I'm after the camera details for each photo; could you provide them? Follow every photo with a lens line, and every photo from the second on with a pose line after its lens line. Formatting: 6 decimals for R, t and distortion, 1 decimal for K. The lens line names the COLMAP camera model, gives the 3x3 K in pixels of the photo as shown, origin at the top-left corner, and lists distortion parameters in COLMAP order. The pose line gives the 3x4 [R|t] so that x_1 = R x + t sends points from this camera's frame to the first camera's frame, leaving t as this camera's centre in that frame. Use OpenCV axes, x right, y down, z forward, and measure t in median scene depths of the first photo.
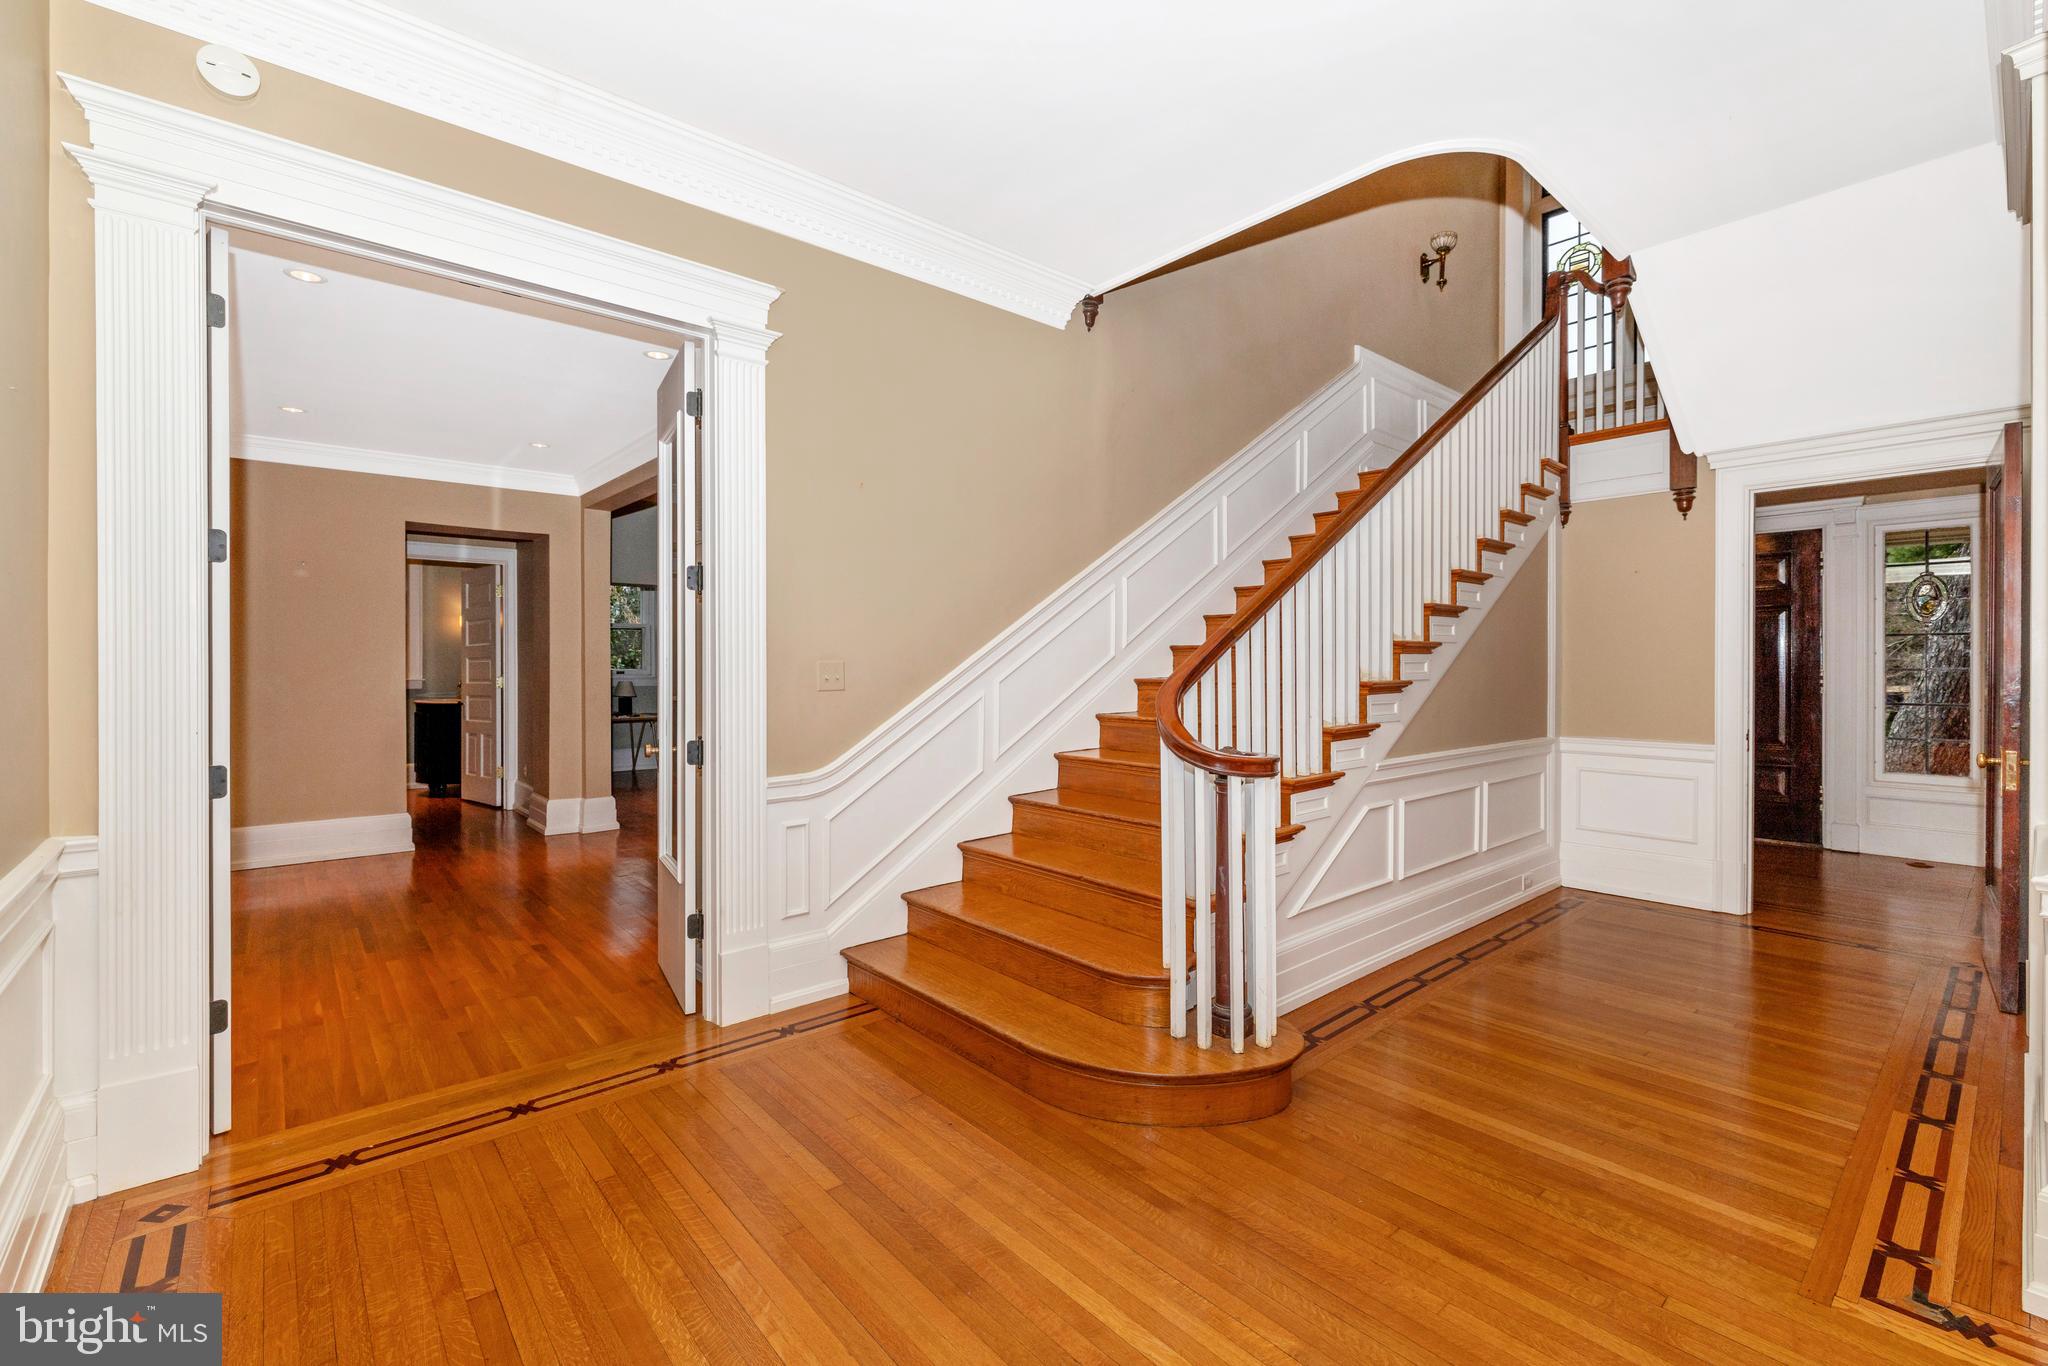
lens RADIAL K [[887.0, 0, 1031.9], [0, 887.0, 668.9], [0, 0, 1]] dist [-0.001049, 0.001402]
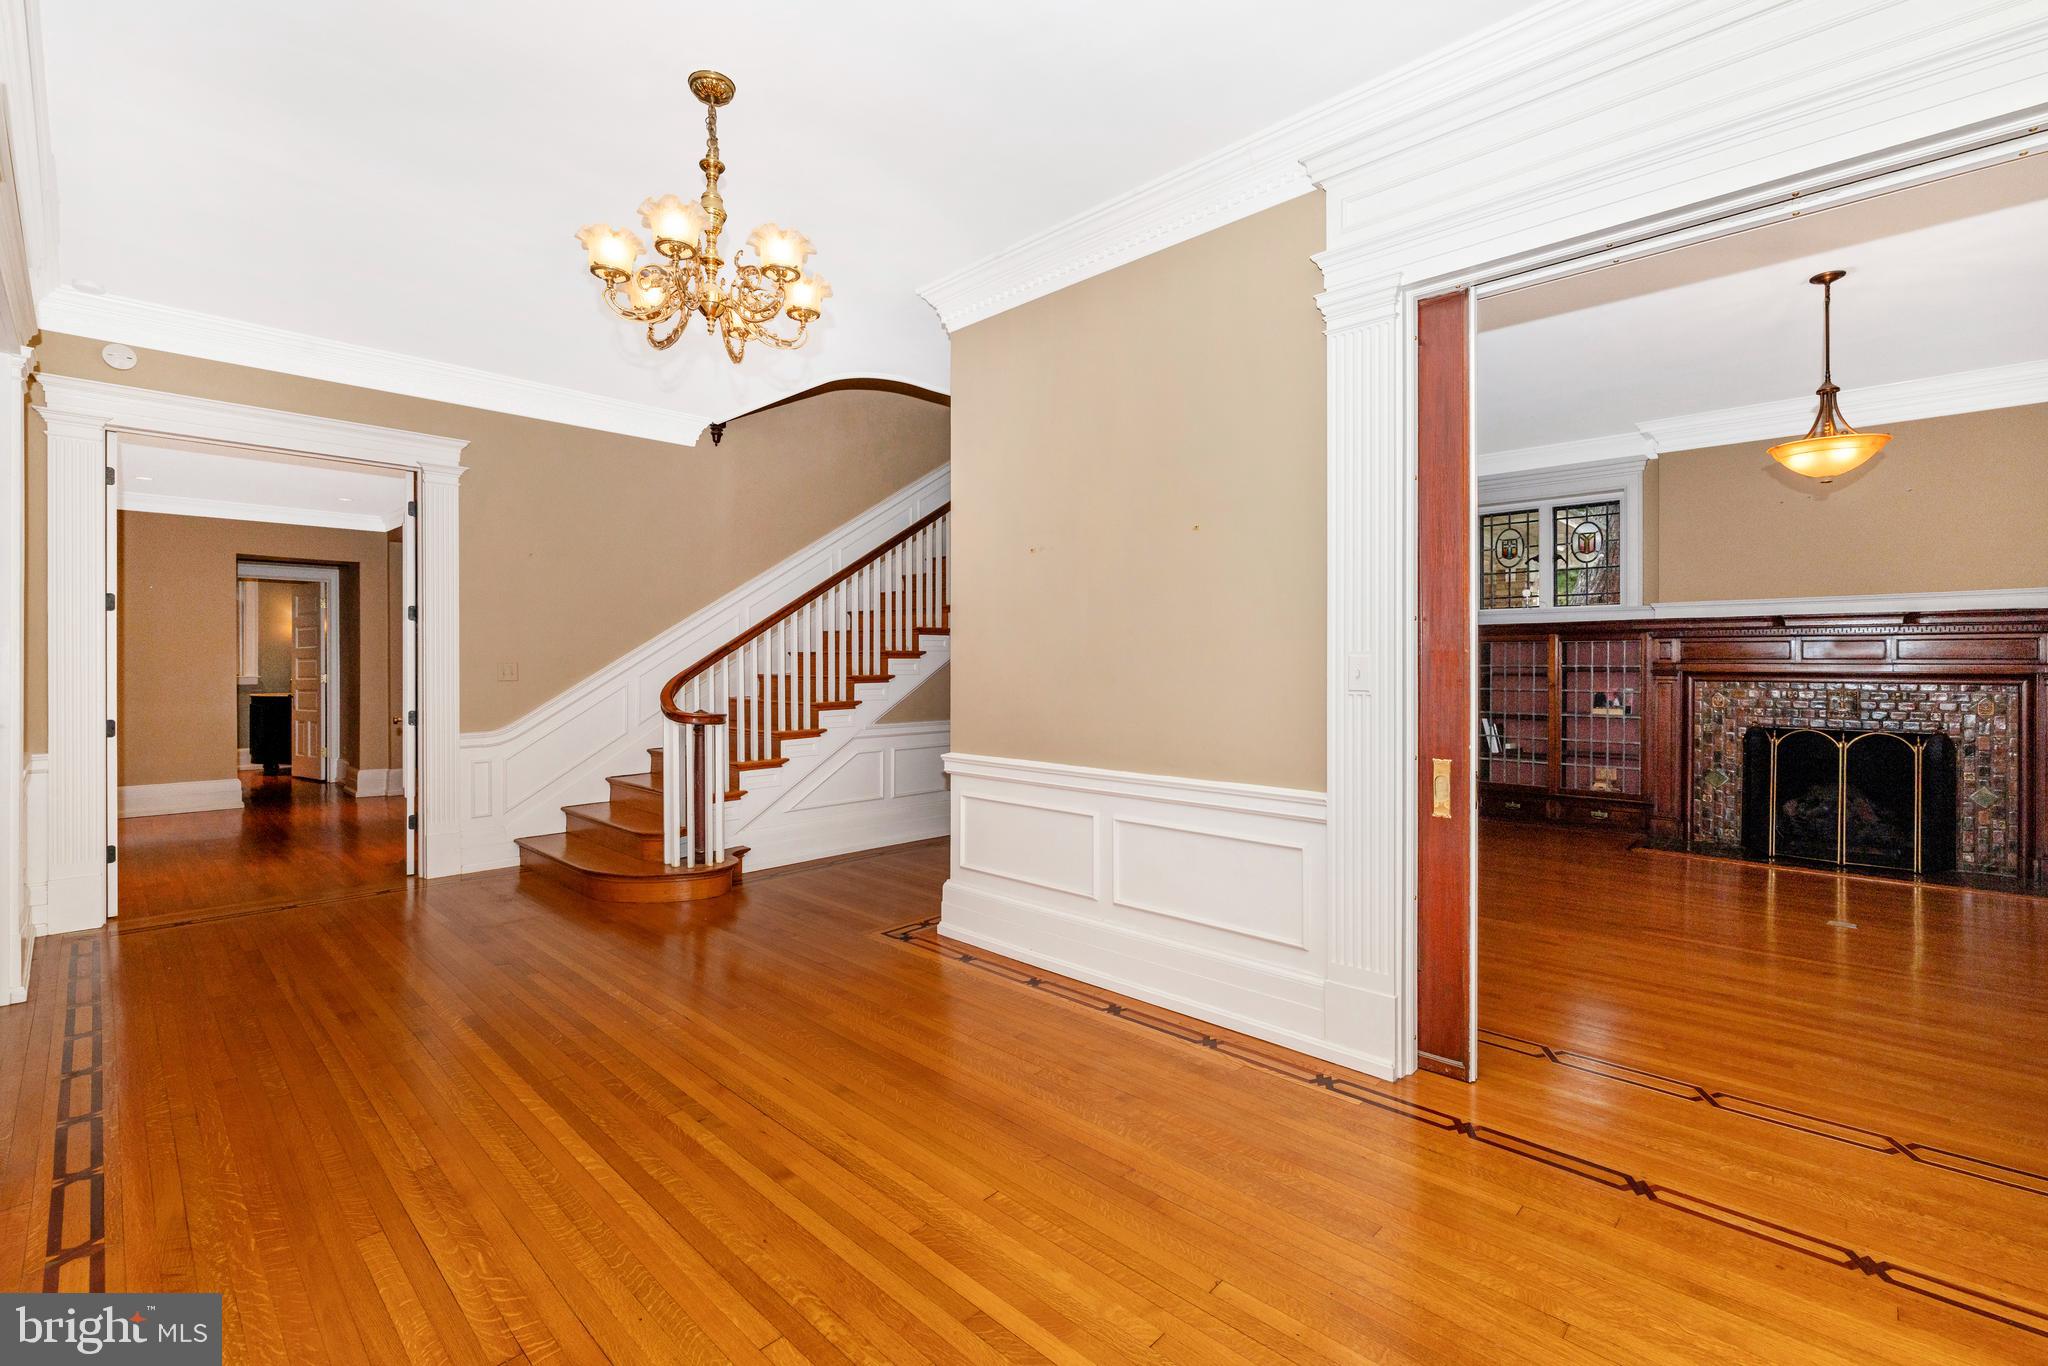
lens RADIAL K [[887.0, 0, 1025.0], [0, 887.0, 662.5], [0, 0, 1]] dist [-0.001049, 0.001402]
pose [[0.995218, -0.000438, 0.097681, 0.455876], [0.000861, 0.999990, -0.004294, -0.000888], [-0.097678, 0.004357, 0.995209, -0.585743]]
